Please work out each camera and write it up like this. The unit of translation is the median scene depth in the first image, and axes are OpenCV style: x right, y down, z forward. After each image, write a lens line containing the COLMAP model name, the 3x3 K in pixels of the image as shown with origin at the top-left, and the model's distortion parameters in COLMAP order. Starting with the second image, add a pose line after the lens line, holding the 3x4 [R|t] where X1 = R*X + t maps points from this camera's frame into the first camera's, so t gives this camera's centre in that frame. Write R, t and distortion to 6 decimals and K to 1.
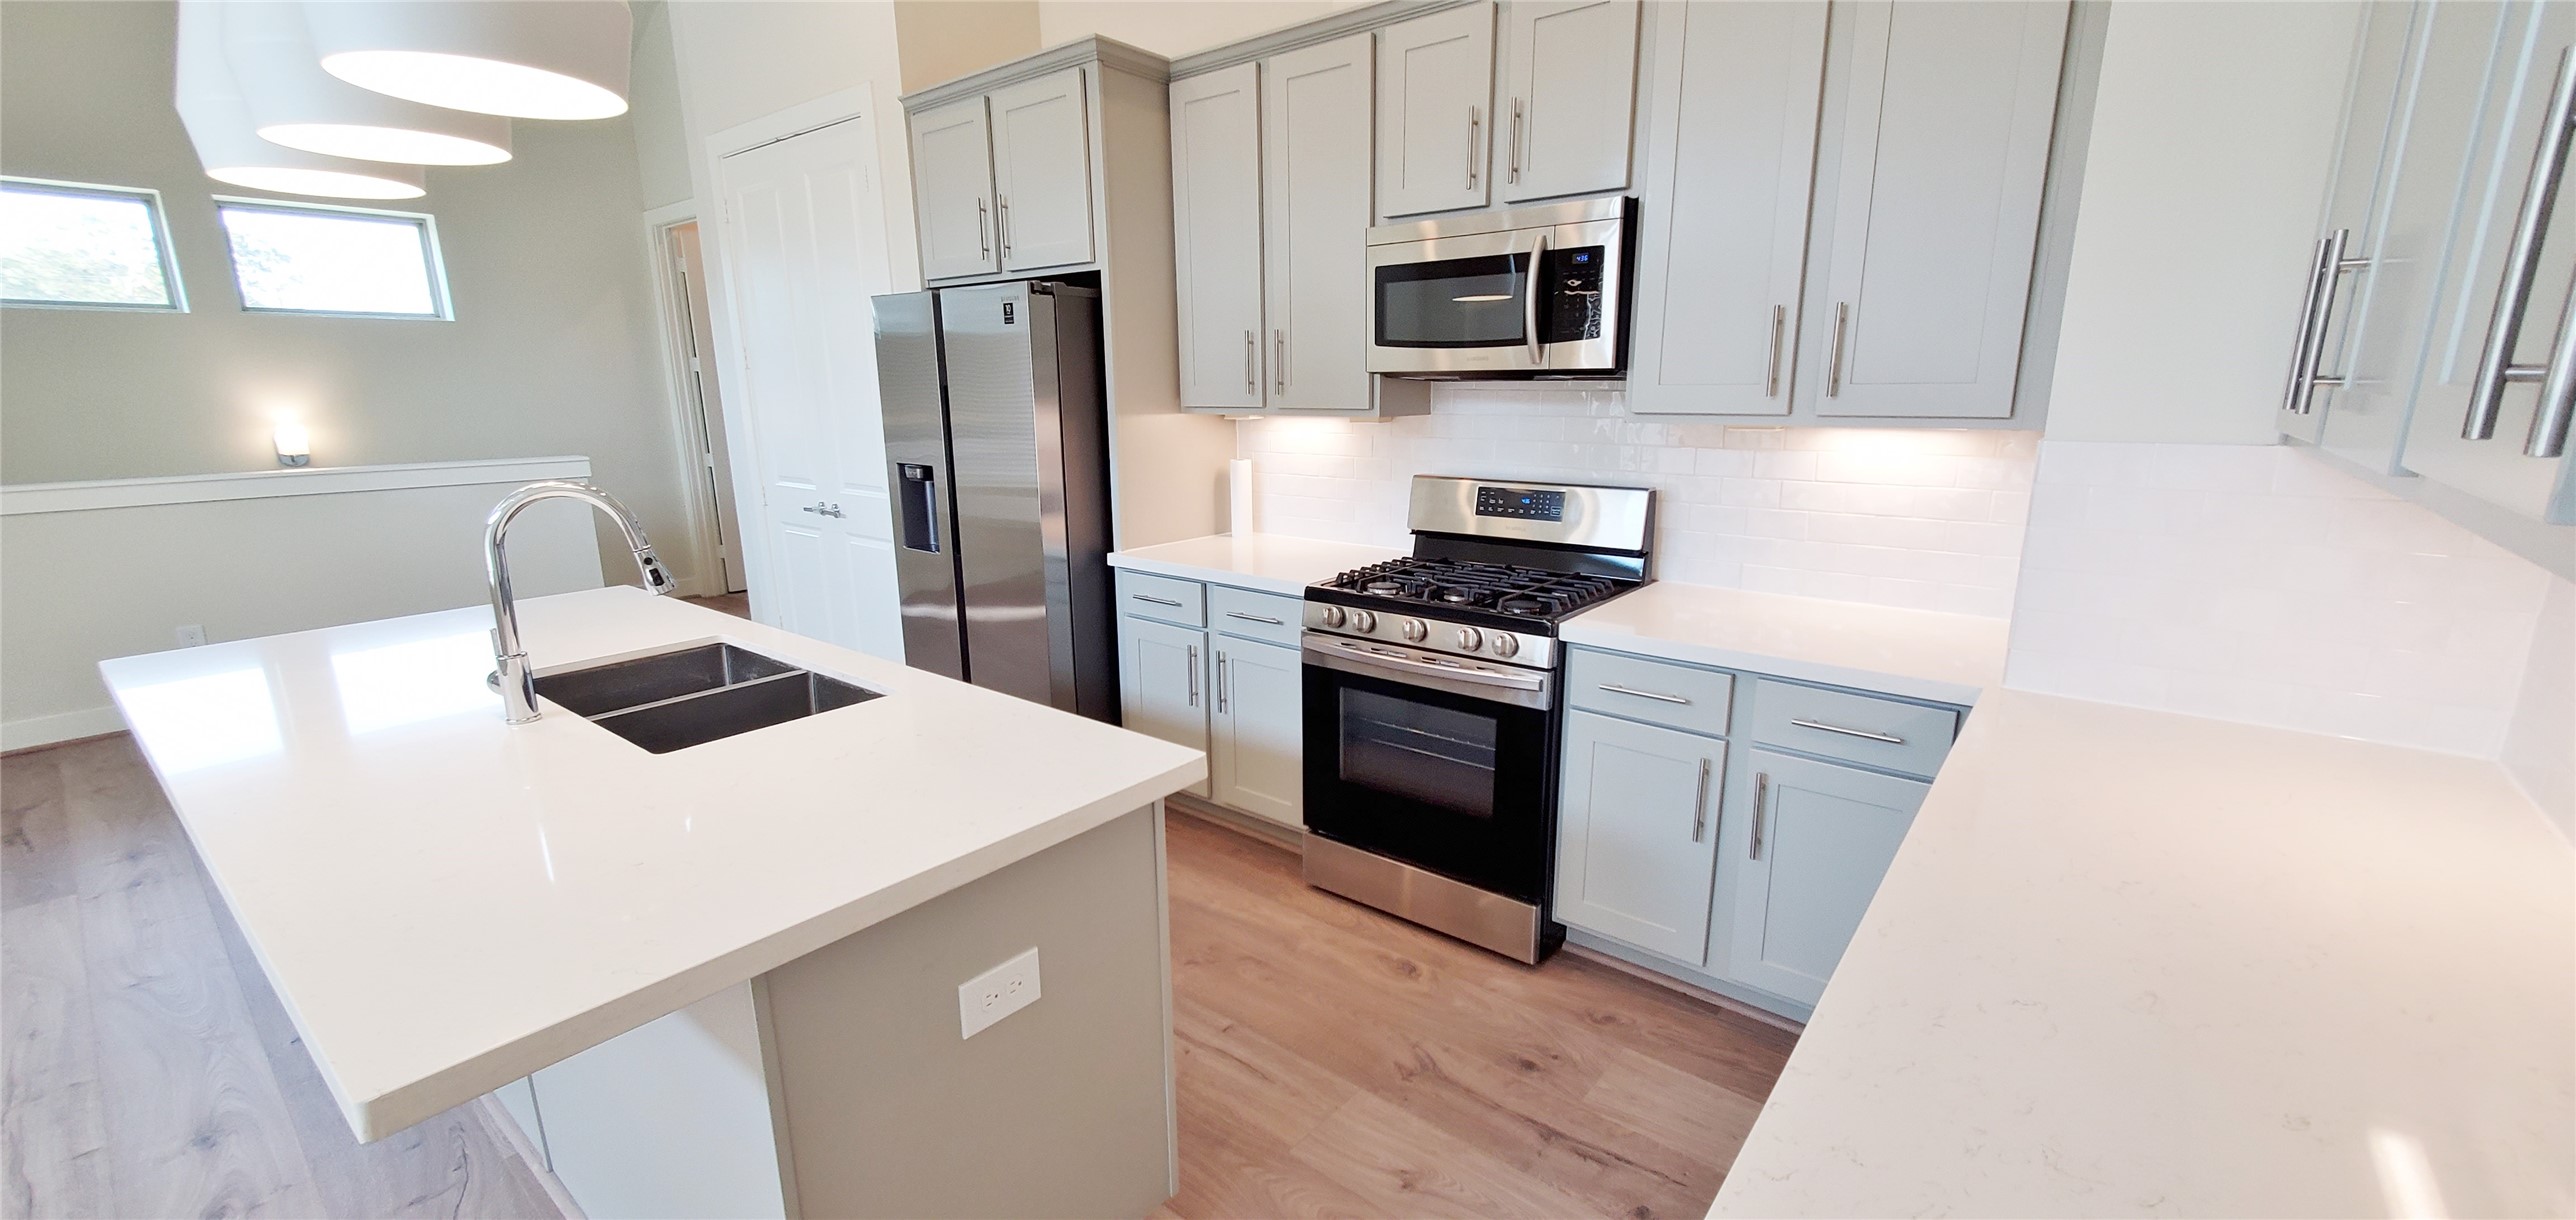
lens RADIAL K [[1018.1, 0, 1299.5], [0, 1018.1, 629.0], [0, 0, 1]] dist [-0.000970, -0.000552]
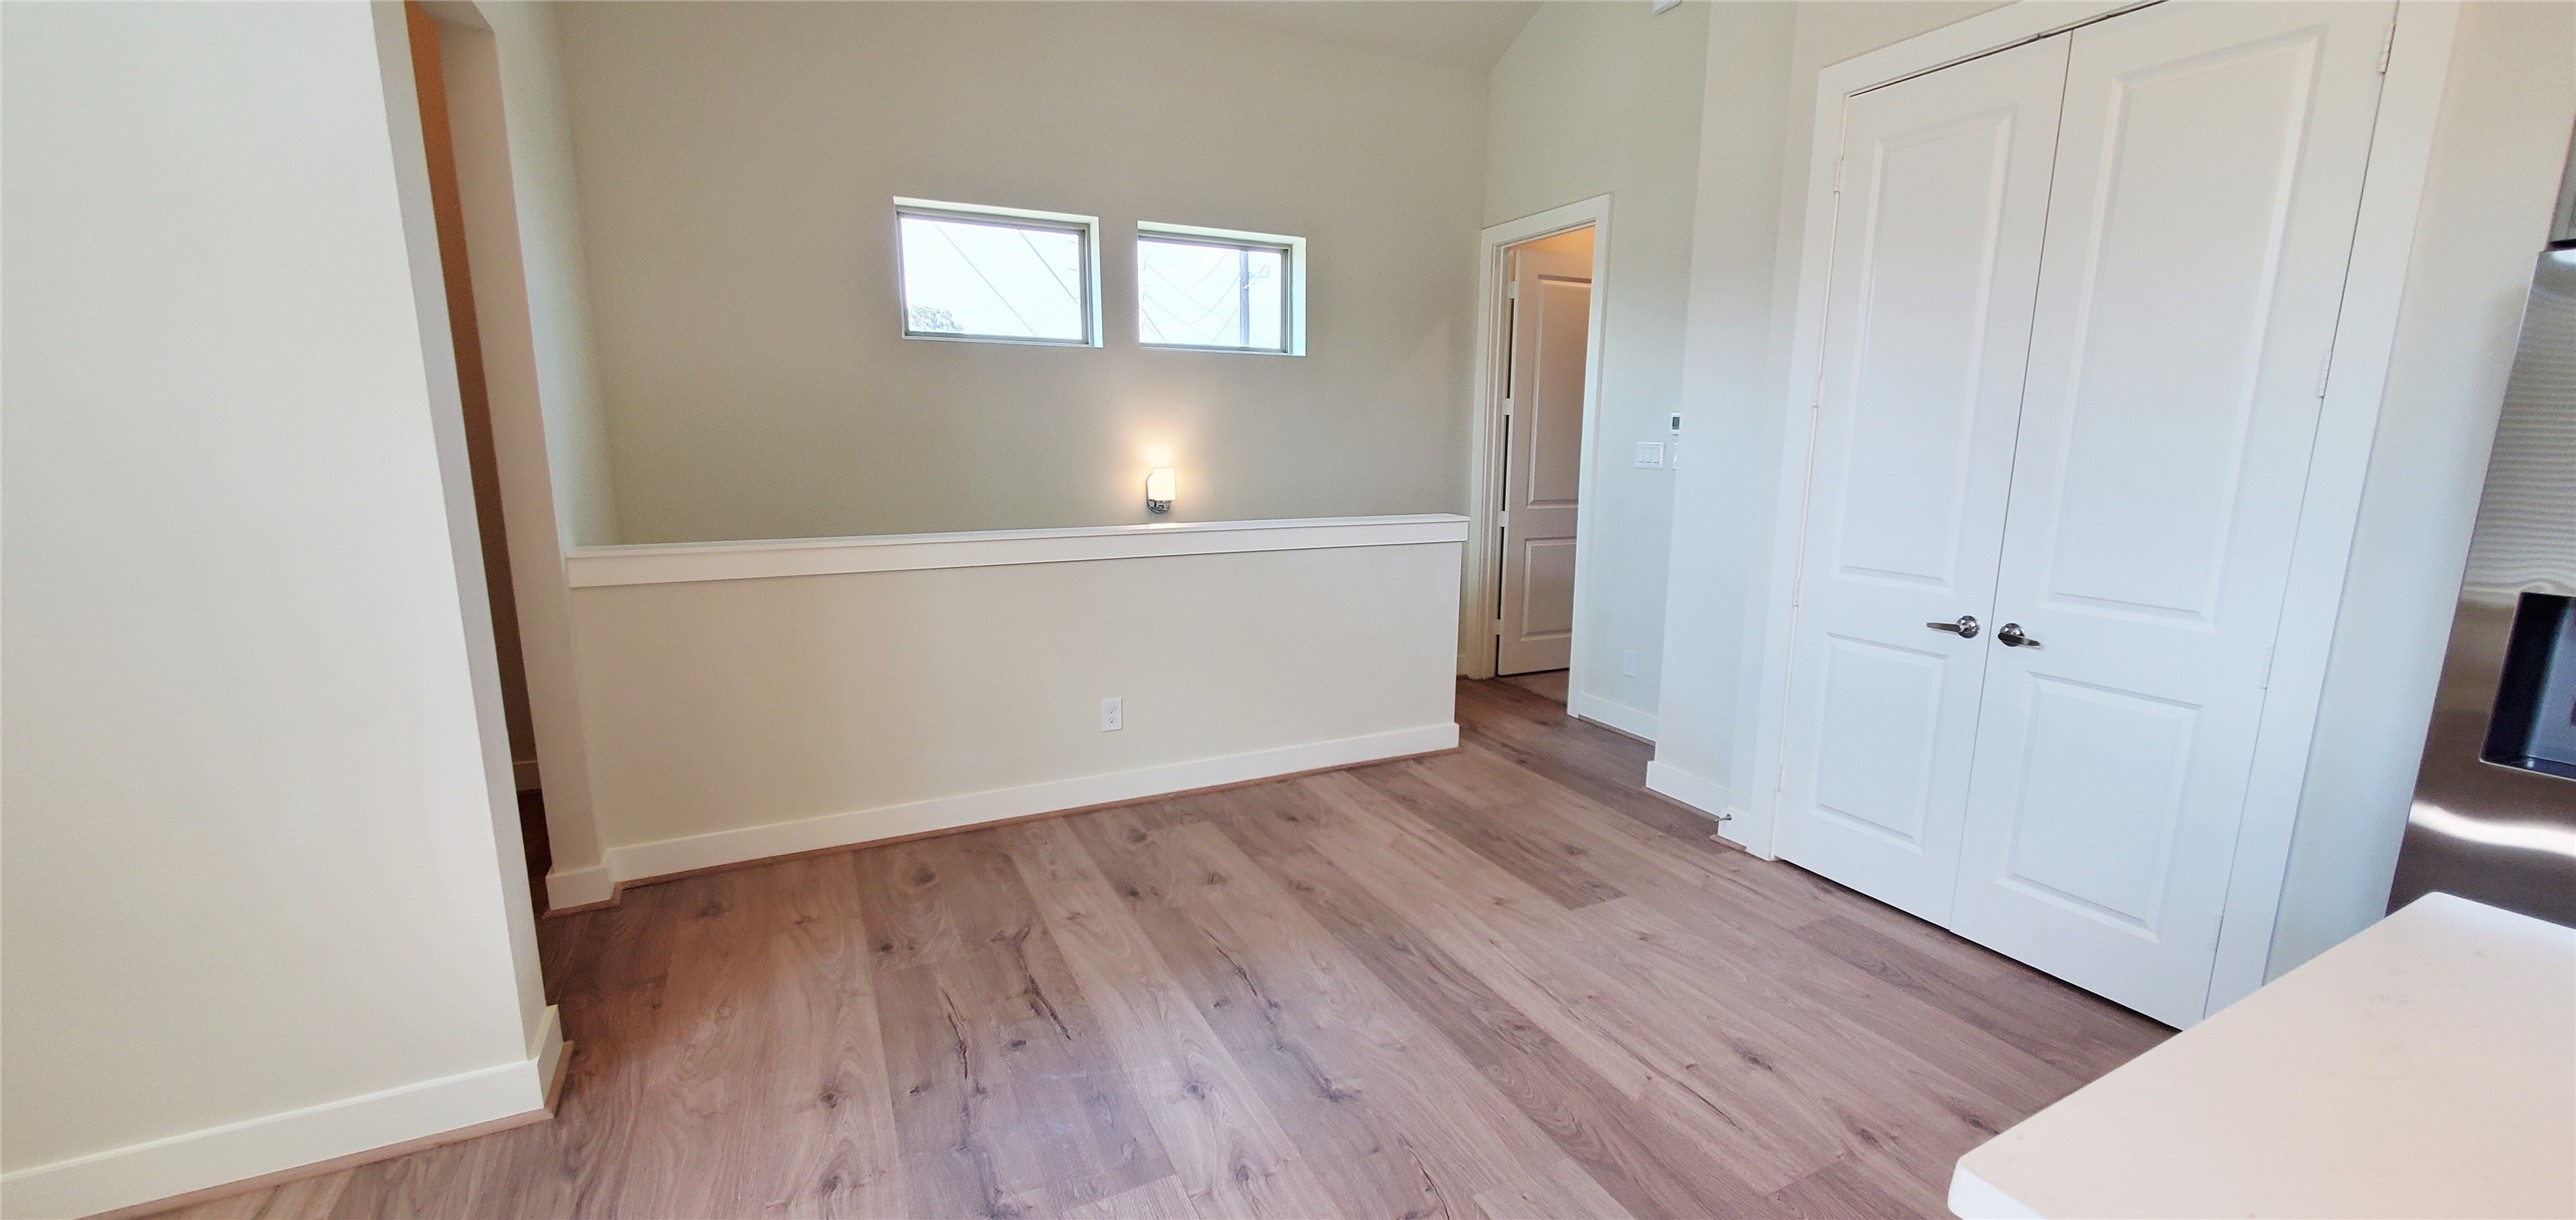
lens RADIAL K [[1018.1, 0, 1315.0], [0, 1018.1, 636.1], [0, 0, 1]] dist [-0.000970, -0.000552]
pose [[0.912081, 0.092070, -0.399539, -0.792110], [-0.108502, 0.993921, -0.018653, -0.077748], [0.395393, 0.060364, 0.916526, 0.359295]]
